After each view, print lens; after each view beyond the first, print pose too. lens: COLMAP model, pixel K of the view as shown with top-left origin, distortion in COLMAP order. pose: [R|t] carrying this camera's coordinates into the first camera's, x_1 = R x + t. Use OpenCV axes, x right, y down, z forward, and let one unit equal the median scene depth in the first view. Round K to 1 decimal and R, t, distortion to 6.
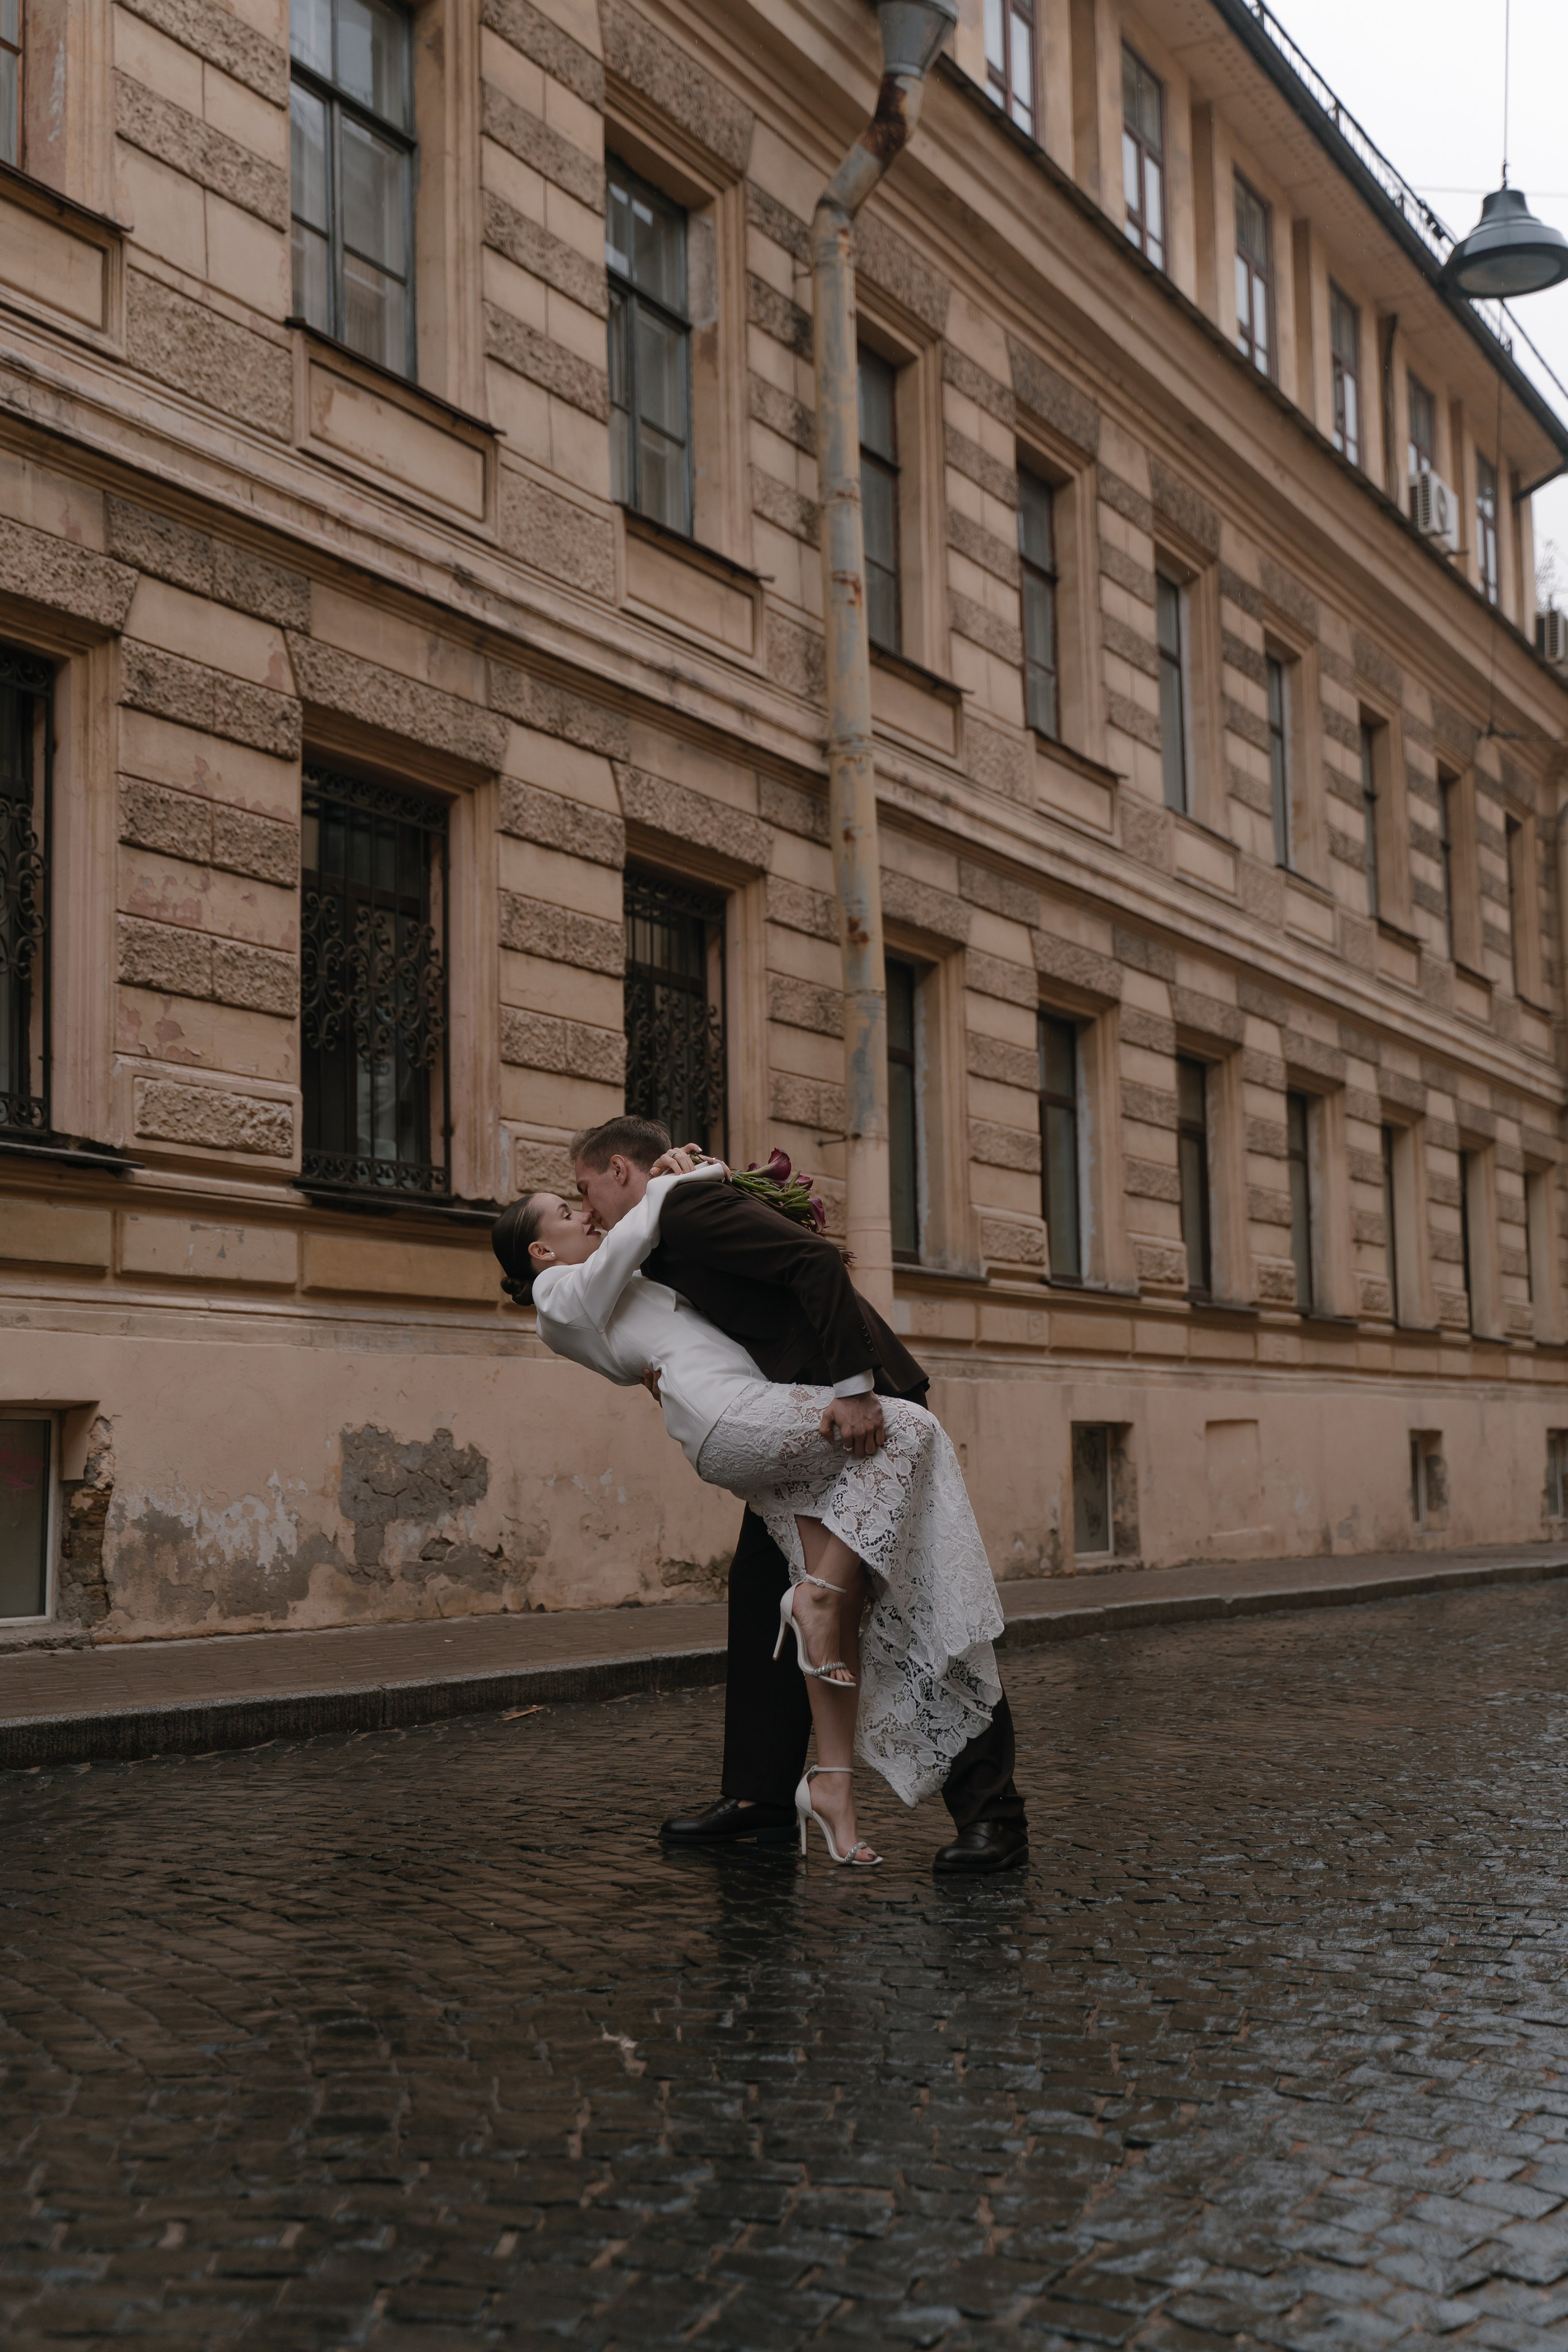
lens RADIAL K [[2879.9, 0, 759.4], [0, 2879.9, 1184.5], [0, 0, 1]] dist [0.005986, 0.000453]
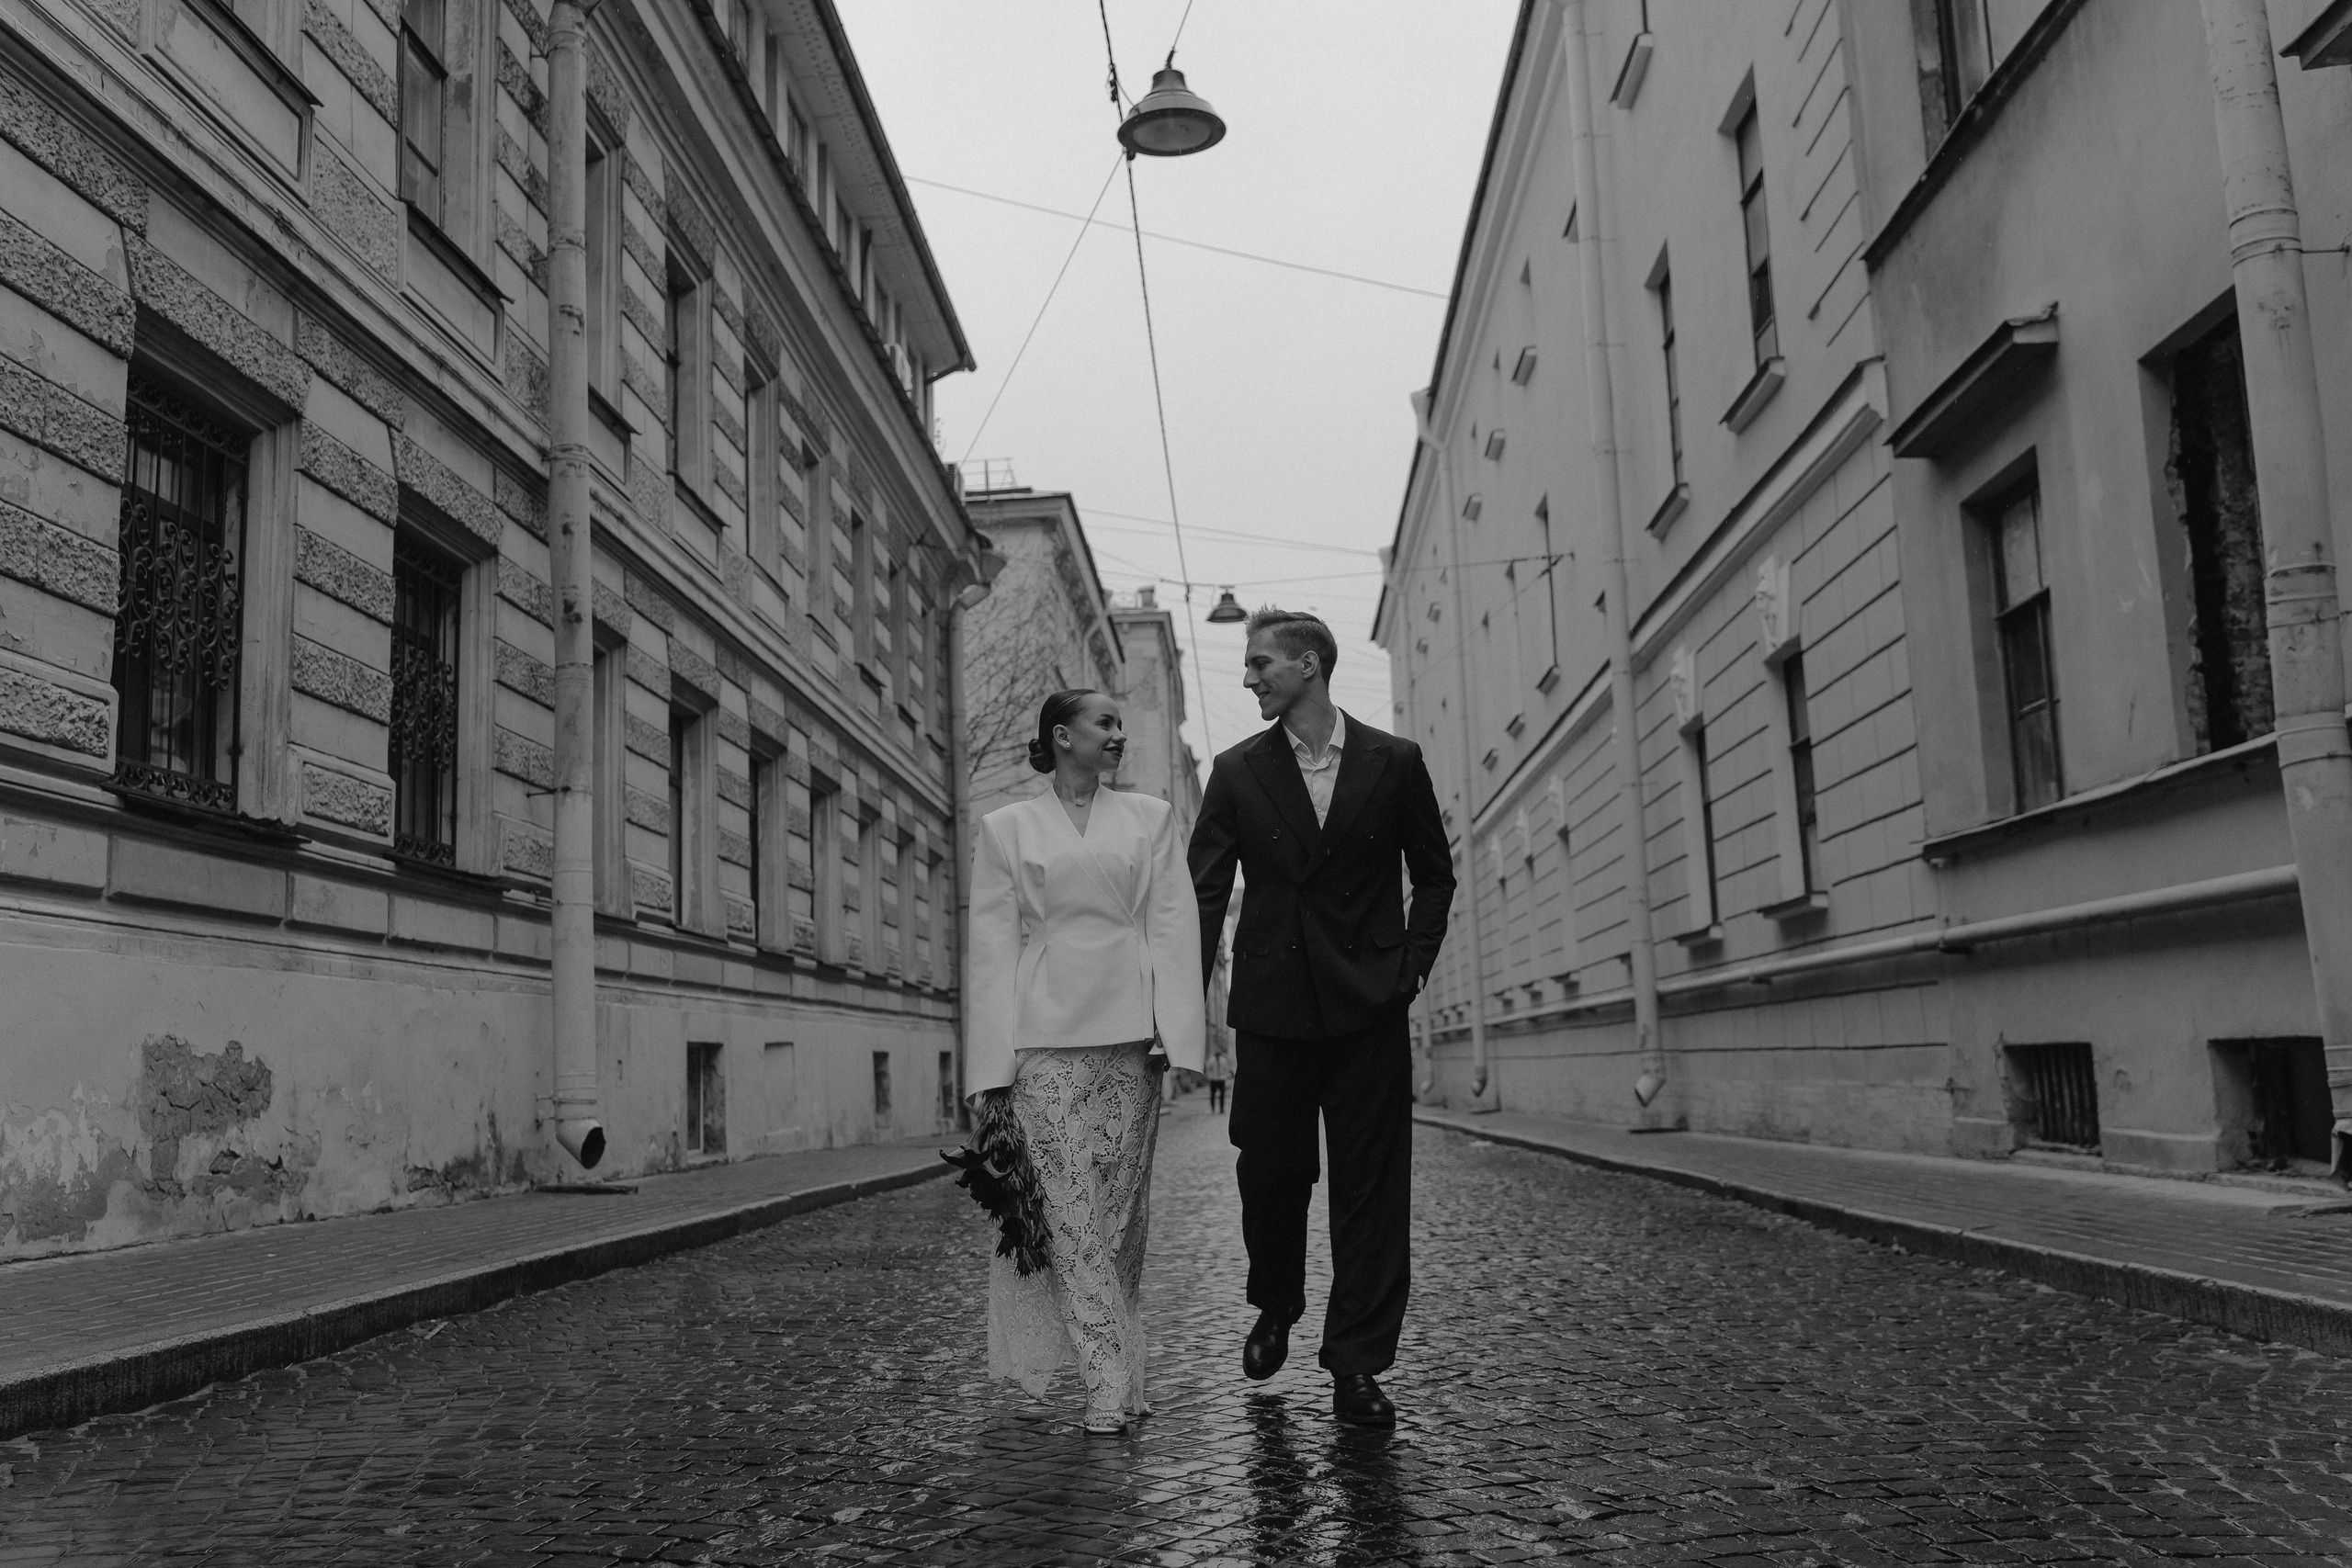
lens RADIAL K [[1998.9, 0, 1147.8], [0, 1998.9, 780.2], [0, 0, 1]] dist [-0.019823, 0.015013]
pose [[0.898960, 0.050635, 0.435093, -0.115651], [-0.026221, 0.997735, -0.061938, 0.025484], [-0.437244, 0.044271, 0.898252, 0.205351]]
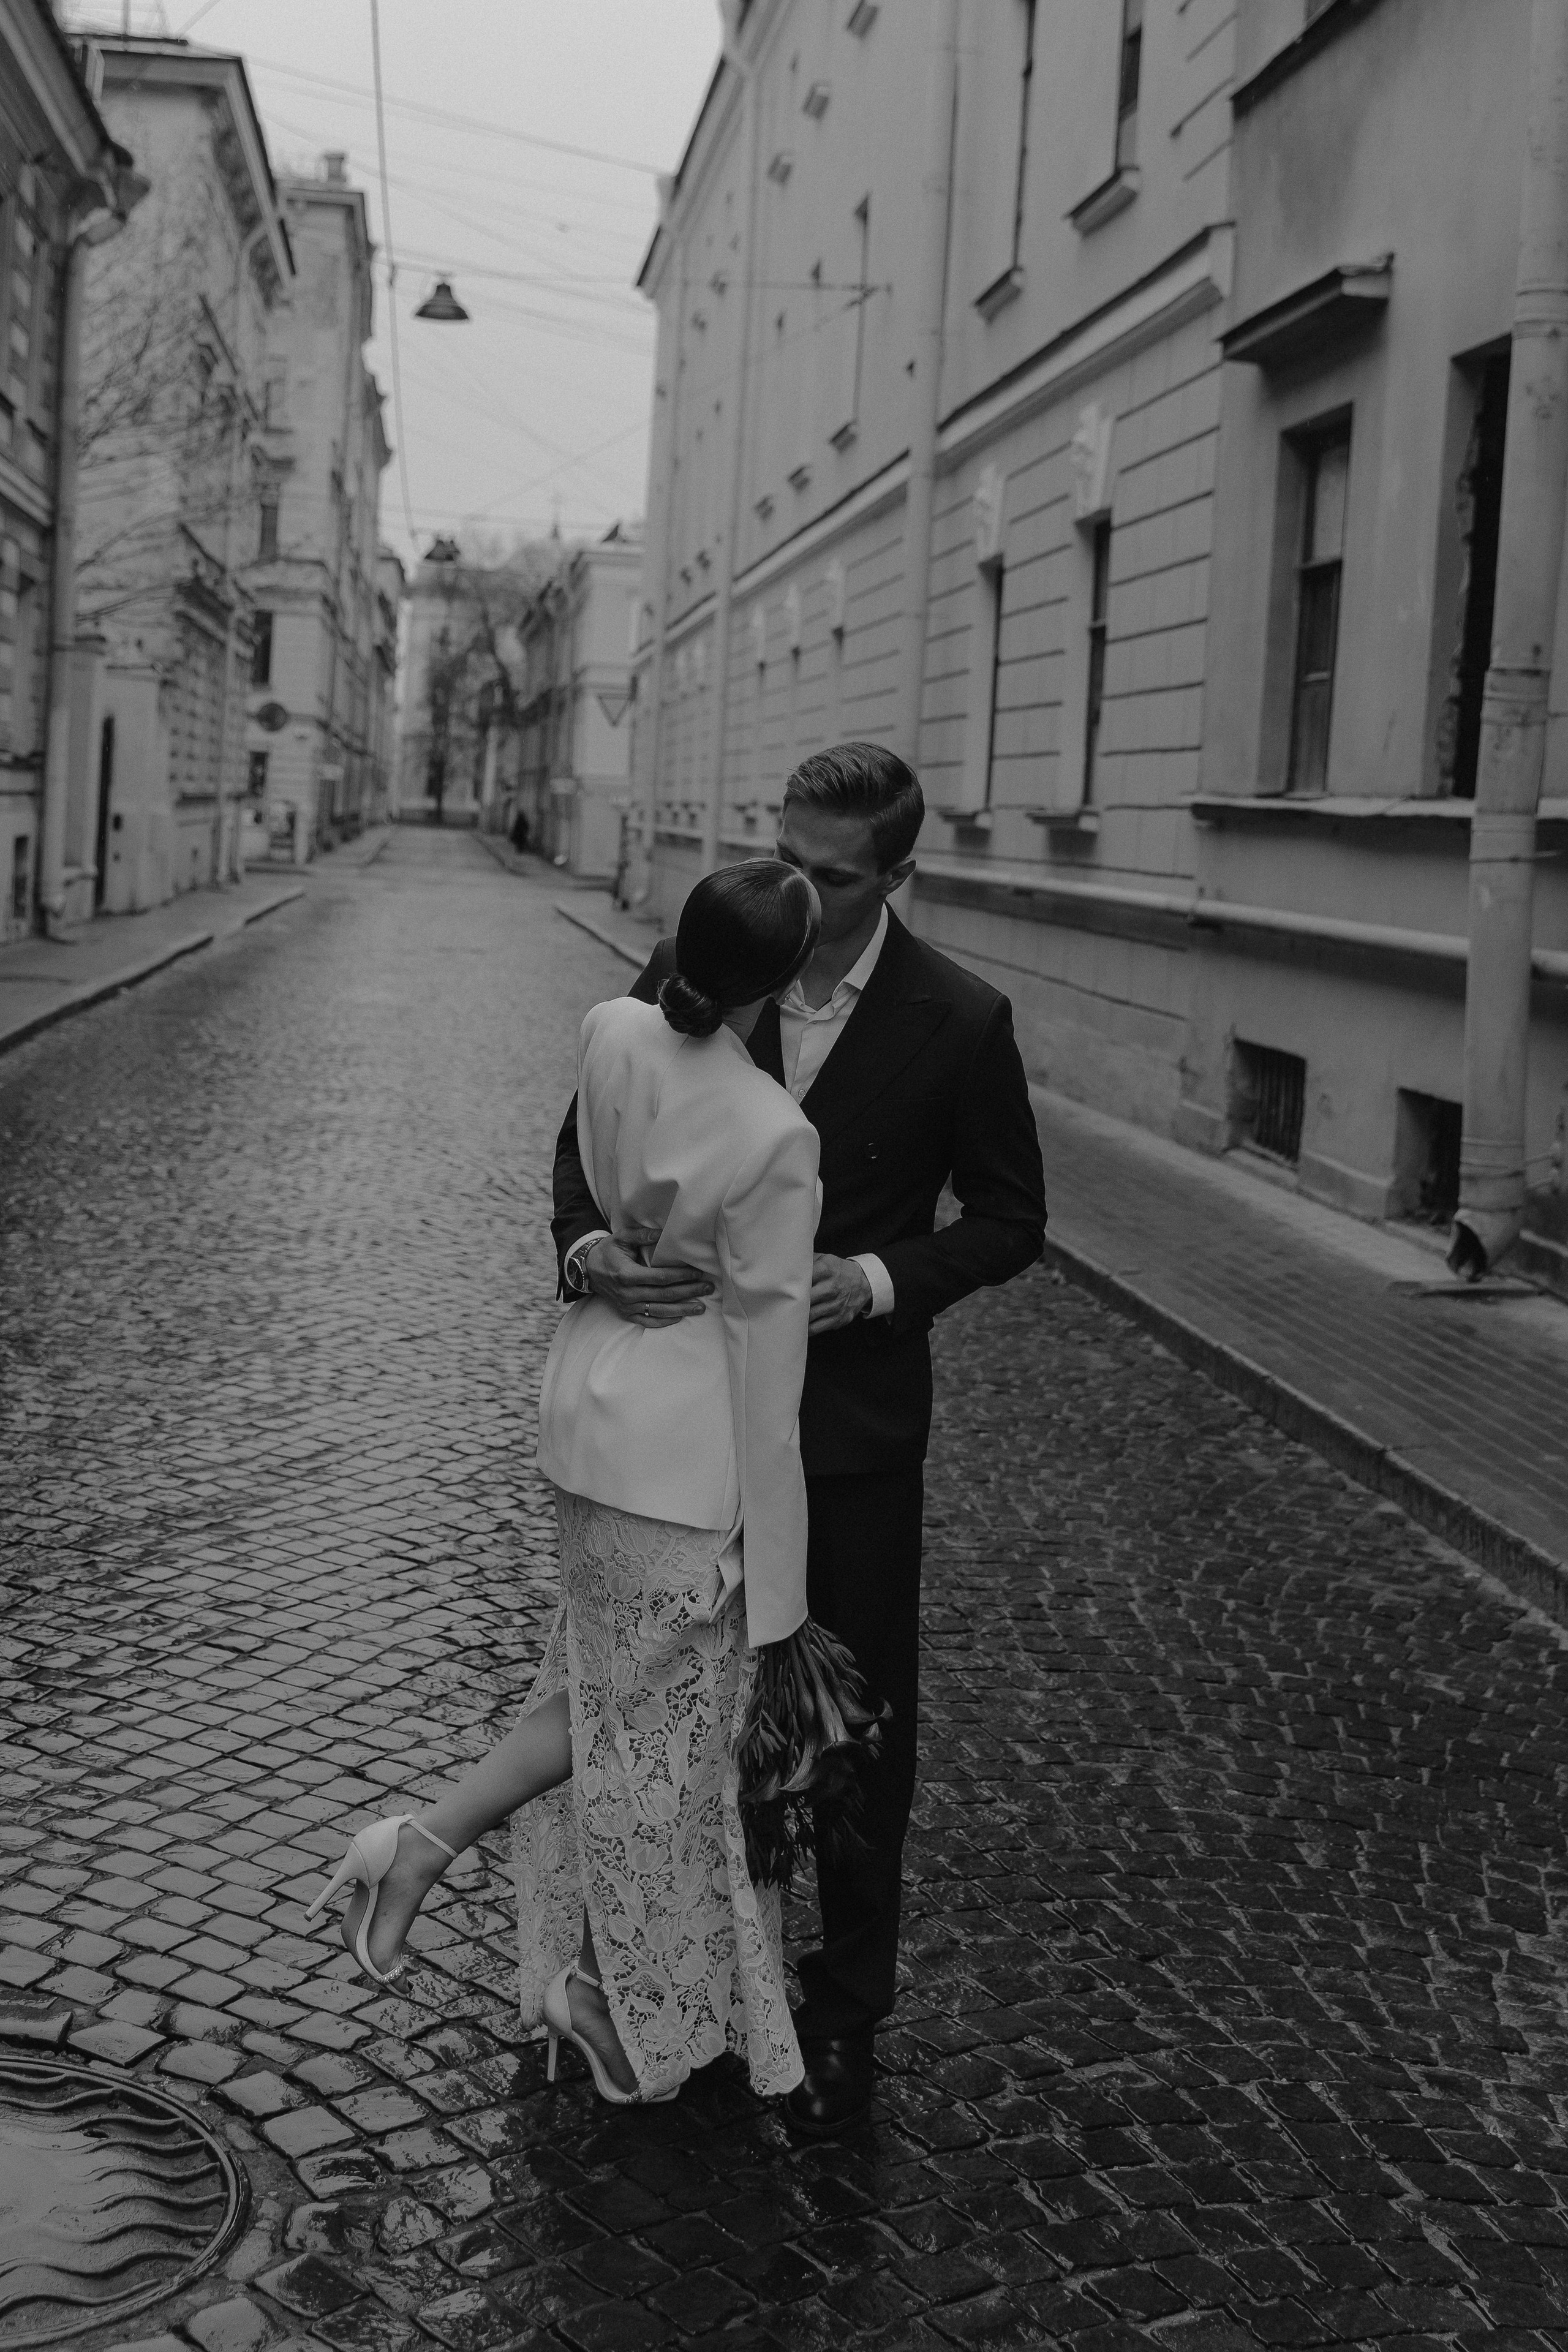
lens RADIAL K [[2778.0, 0, 733.6], [0, 2778.0, 898.1], [0, 0, 1]] dist [-0.015484, 0.008442]
pose [[0.812612, 0.048013, 0.580824, -0.209526], [-0.131249, 0.986076, 0.102113, -0.064887], [-0.567834, -0.159210, 0.807599, 0.050621]]
